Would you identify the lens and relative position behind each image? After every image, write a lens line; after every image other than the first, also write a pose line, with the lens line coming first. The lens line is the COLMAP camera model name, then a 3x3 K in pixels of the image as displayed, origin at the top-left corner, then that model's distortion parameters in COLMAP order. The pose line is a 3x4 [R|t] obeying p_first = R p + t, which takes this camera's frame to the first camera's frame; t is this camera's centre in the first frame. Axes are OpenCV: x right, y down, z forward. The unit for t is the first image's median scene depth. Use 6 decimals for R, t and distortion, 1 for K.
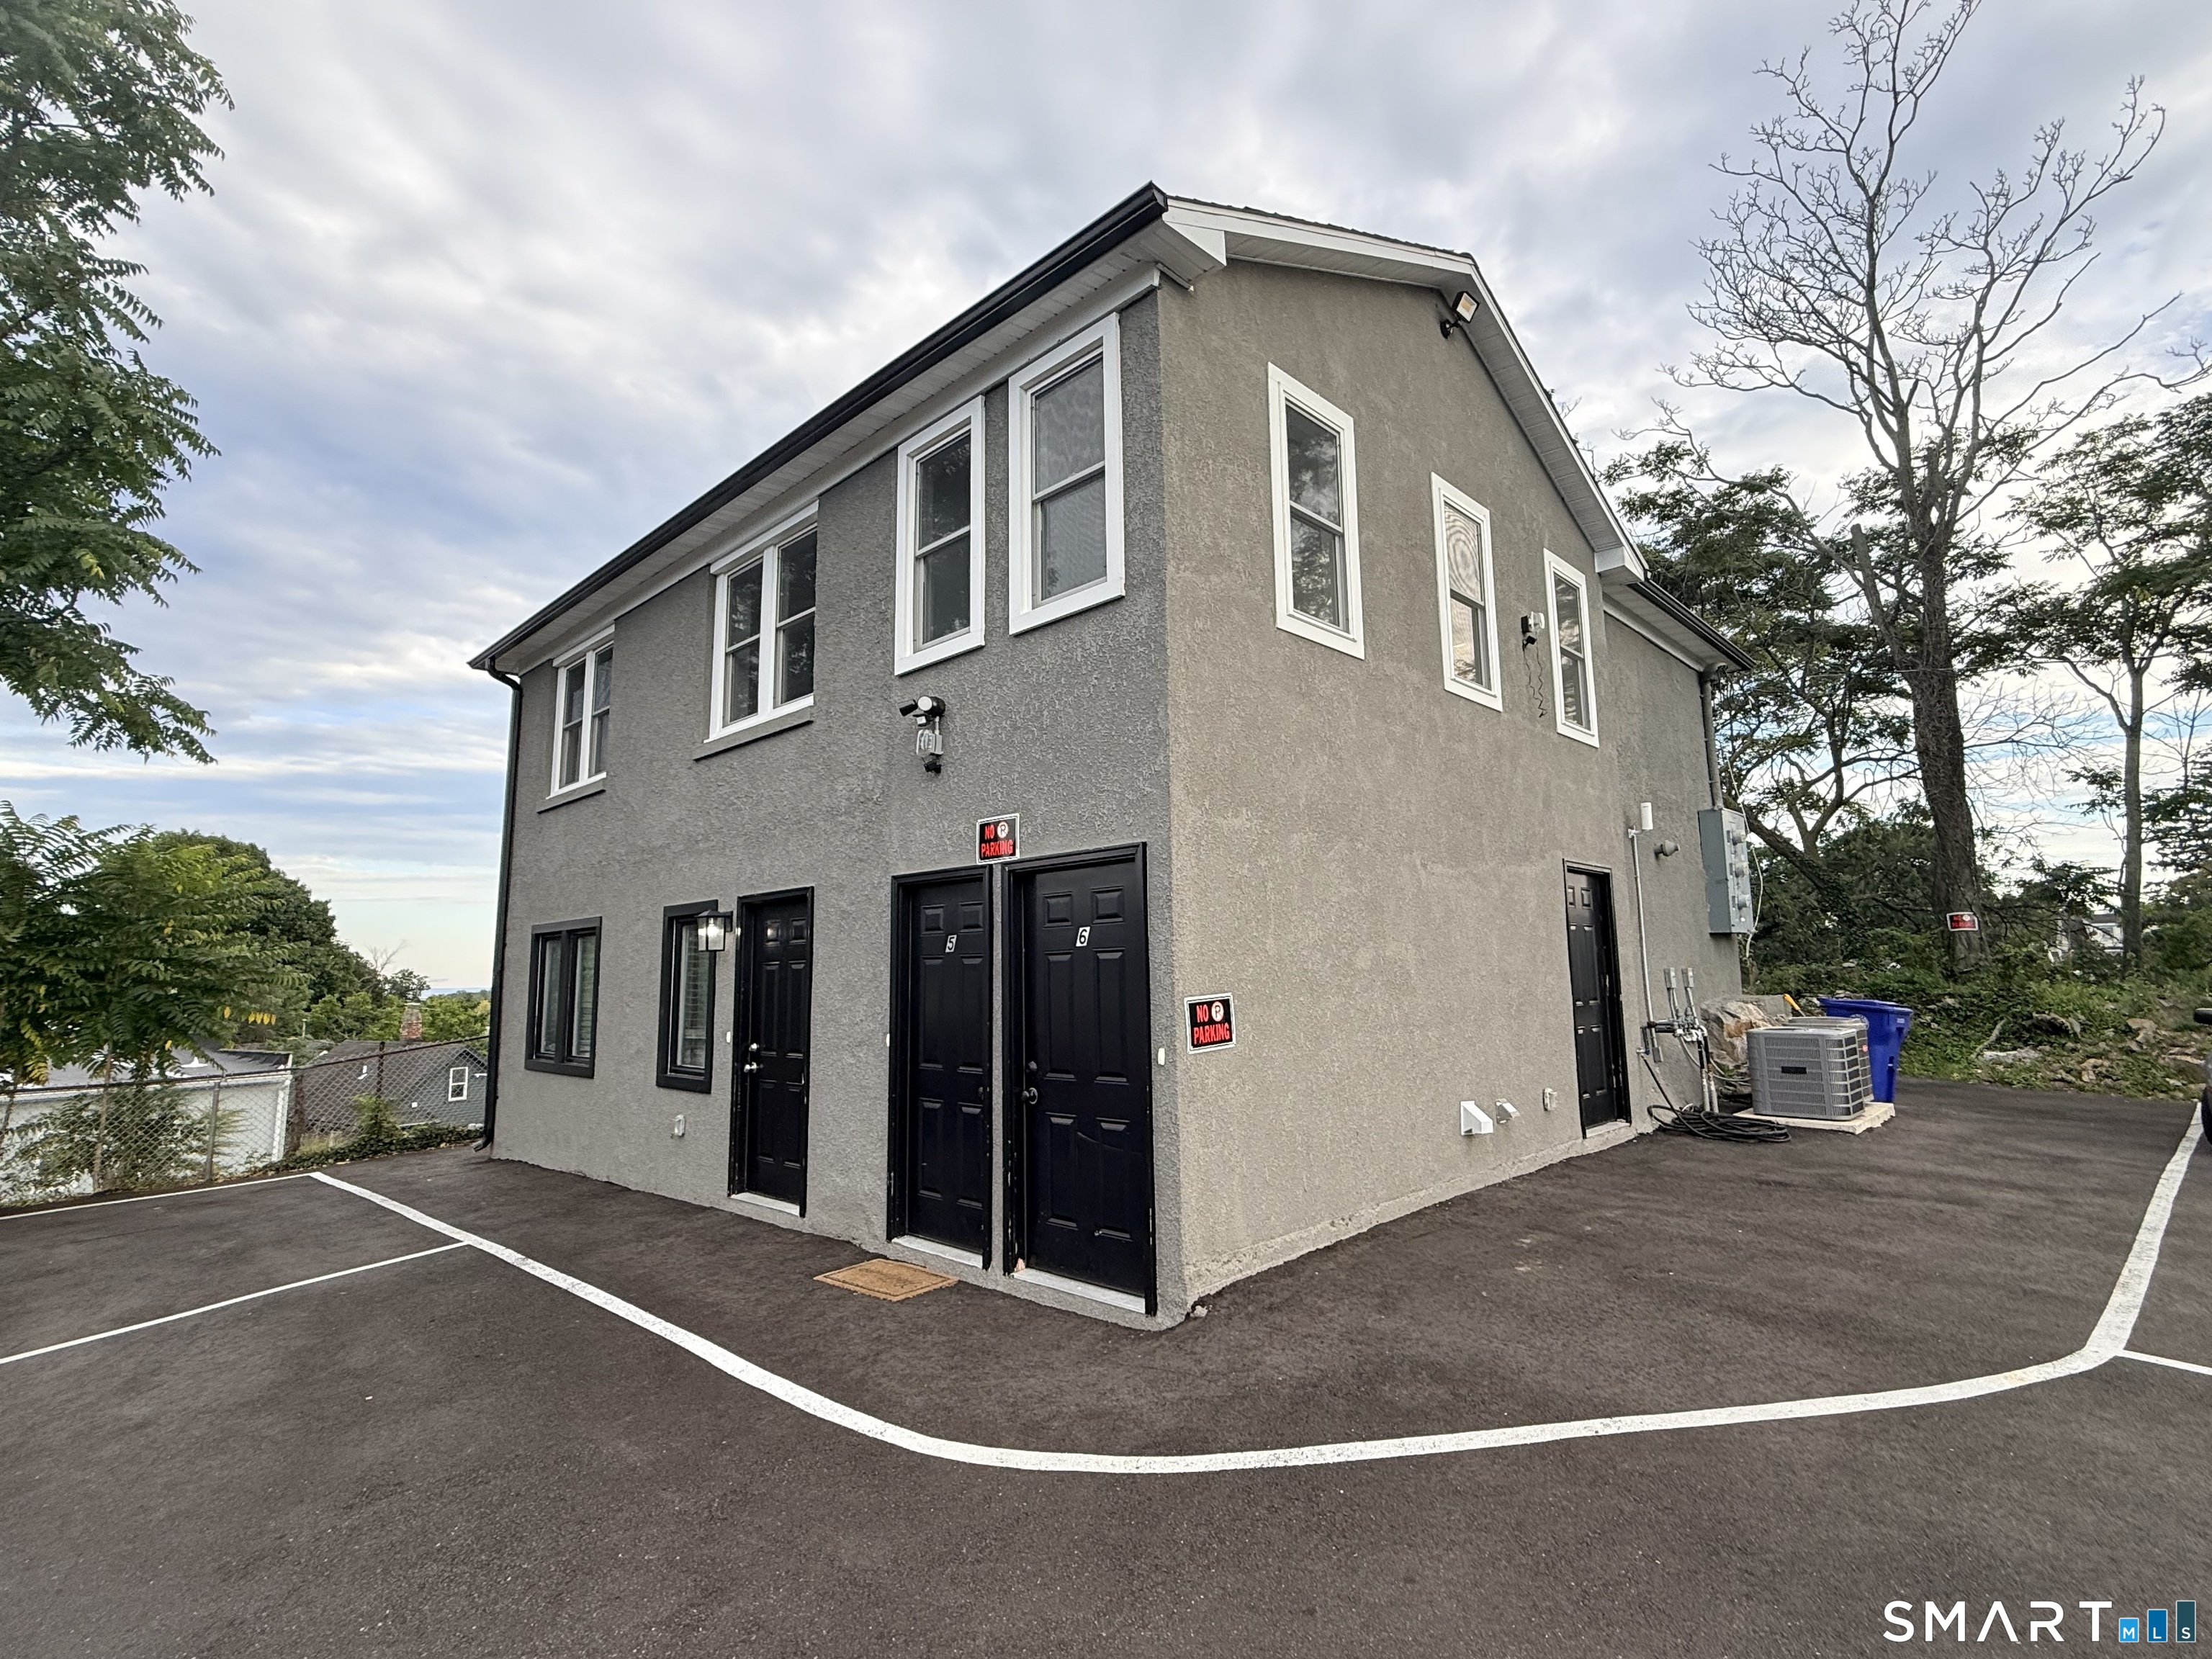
lens RADIAL K [[1047.6, 0, 1110.4], [0, 1047.6, 829.9], [0, 0, 1]] dist [0.000047, 0.000137]
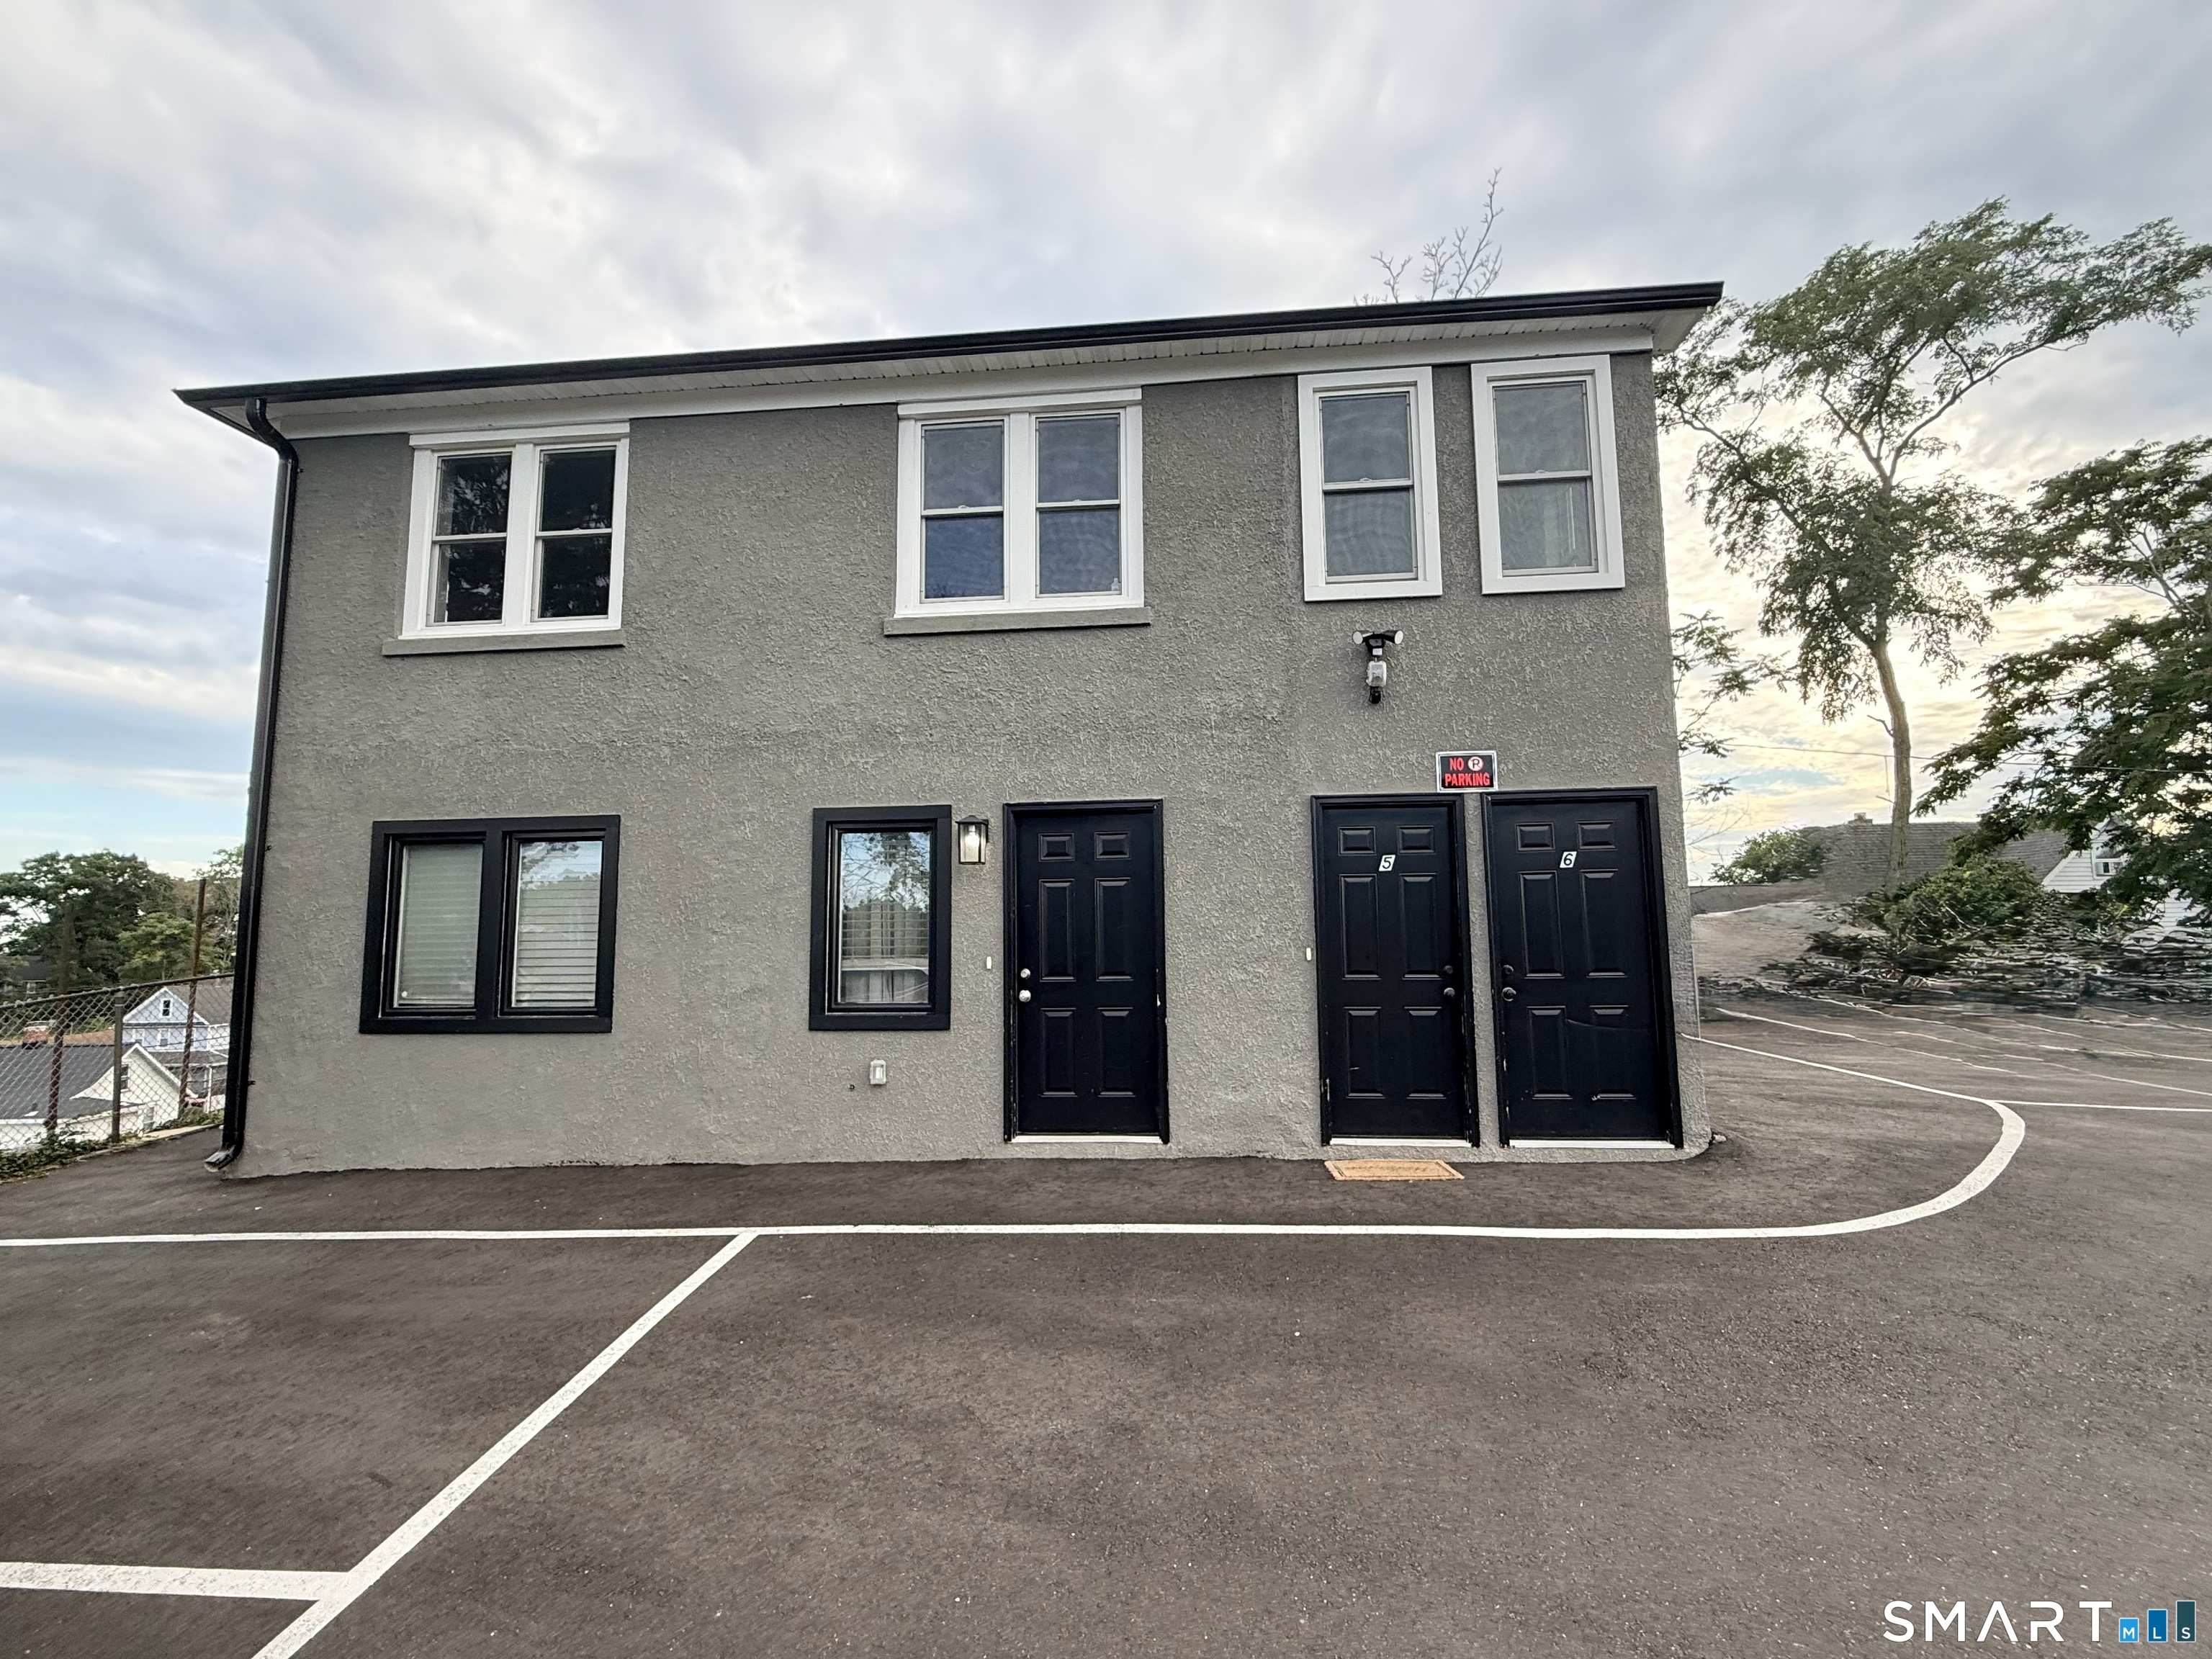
lens RADIAL K [[1047.6, 0, 1110.4], [0, 1047.6, 829.9], [0, 0, 1]] dist [0.000047, 0.000137]
pose [[0.790617, 0.077510, 0.607386, -1.085366], [-0.086987, 0.996113, -0.013888, 0.119961], [-0.606101, -0.041855, 0.794286, 0.332119]]
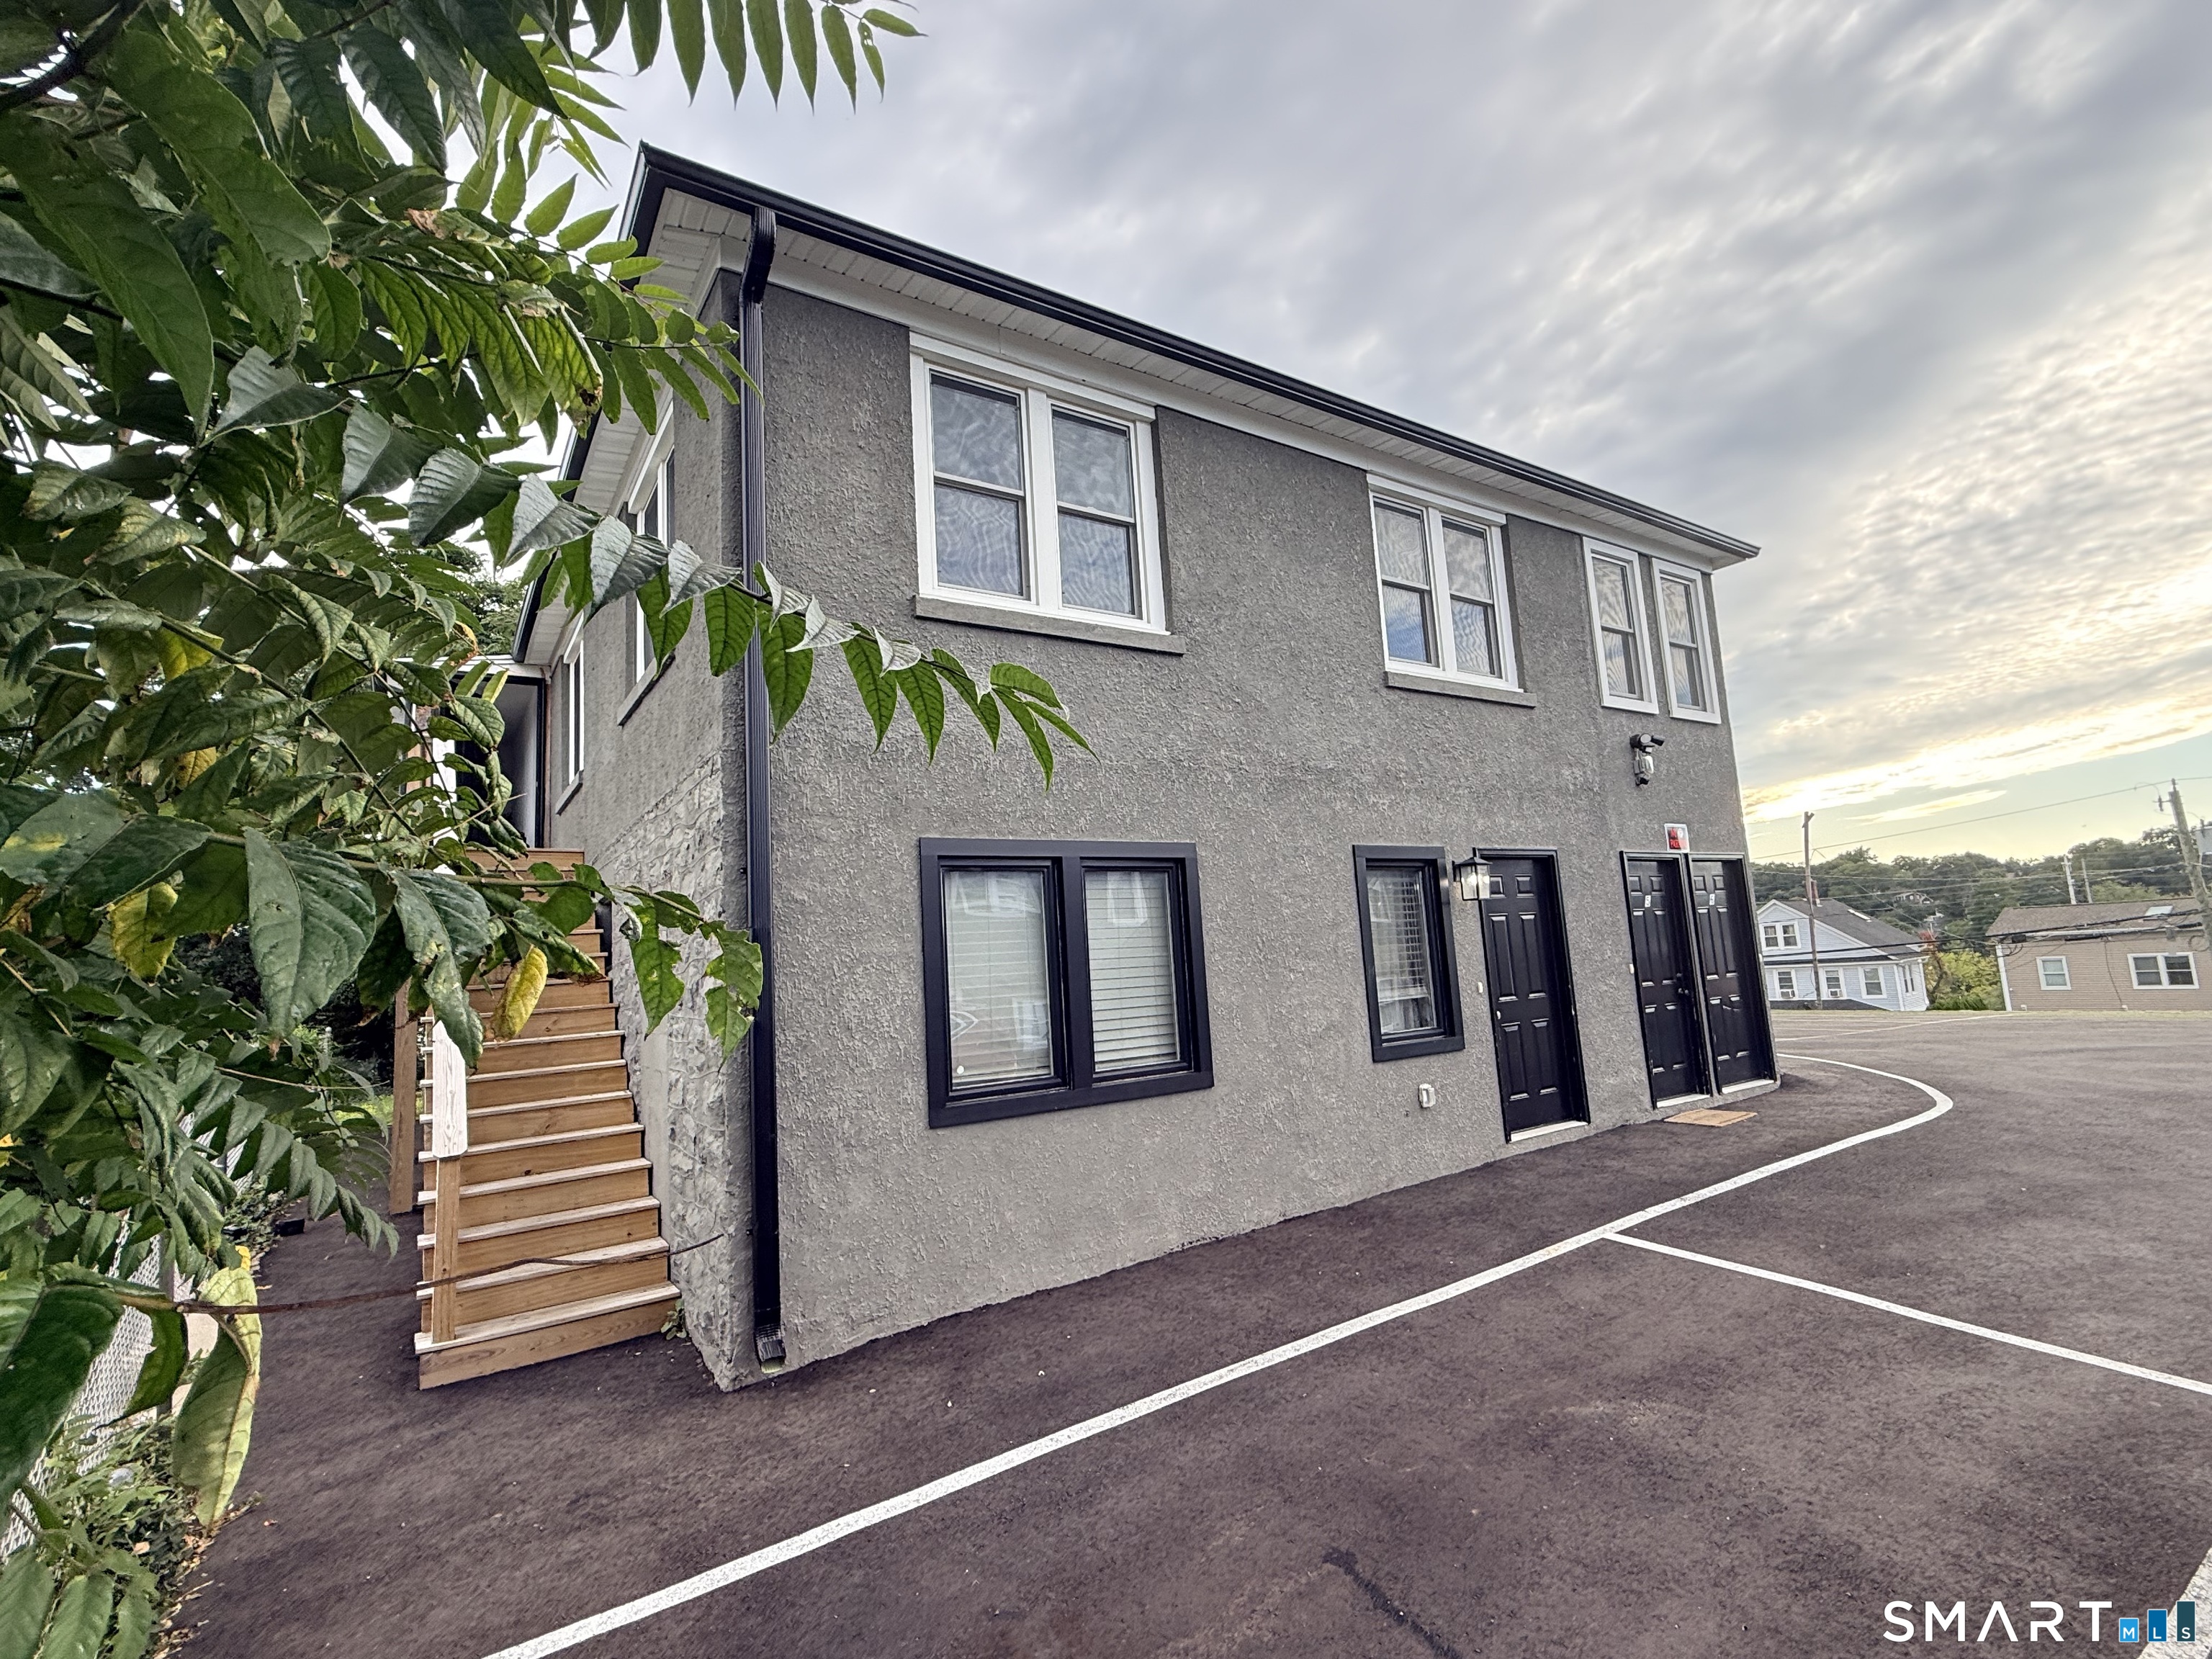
lens RADIAL K [[1047.6, 0, 1110.4], [0, 1047.6, 829.9], [0, 0, 1]] dist [0.000047, 0.000137]
pose [[0.220746, 0.130882, 0.966510, -1.871998], [-0.079835, 0.990055, -0.115837, 0.254548], [-0.972058, -0.051591, 0.229000, 1.478179]]
